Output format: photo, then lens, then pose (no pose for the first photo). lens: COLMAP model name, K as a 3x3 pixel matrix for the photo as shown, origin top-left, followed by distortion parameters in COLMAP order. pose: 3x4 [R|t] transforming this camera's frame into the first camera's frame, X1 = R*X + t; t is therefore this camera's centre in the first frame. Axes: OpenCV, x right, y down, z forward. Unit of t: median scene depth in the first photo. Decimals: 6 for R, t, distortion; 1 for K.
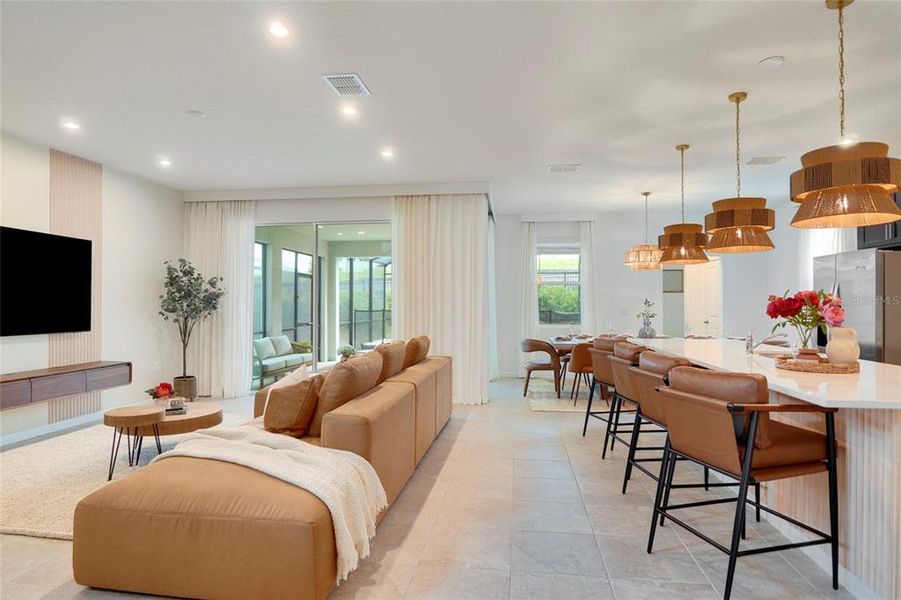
lens RADIAL K [[506.4, 0, 443.4], [0, 506.4, 297.6], [0, 0, 1]] dist [-0.046259, -0.000071]
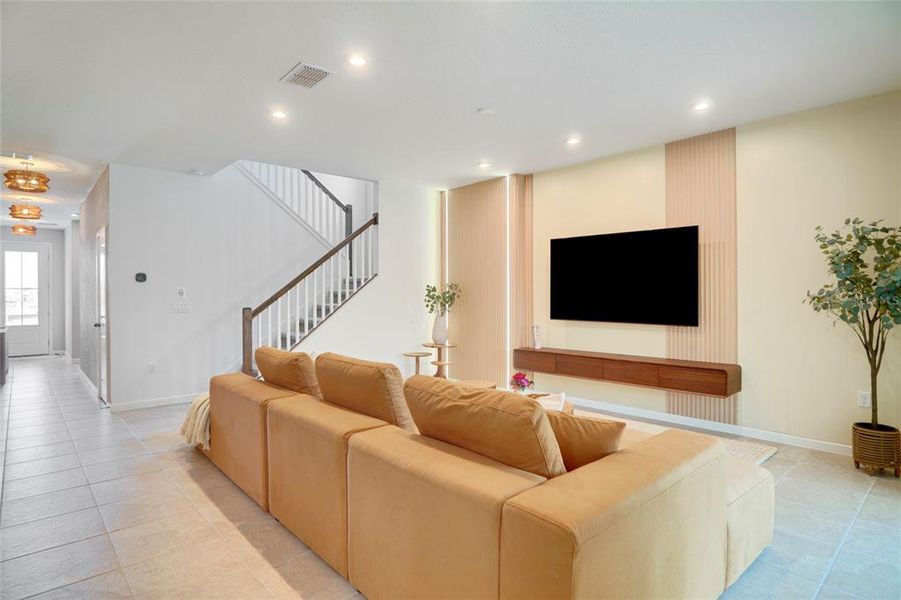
lens RADIAL K [[476.5, 0, 450.5], [0, 476.5, 300.0], [0, 0, 1]] dist [-0.026725, -0.000018]
pose [[-0.622780, 0.009670, -0.782337, 0.192484], [0.014015, 0.999901, 0.001202, 0.009990], [0.782271, -0.010216, -0.622854, 0.961567]]
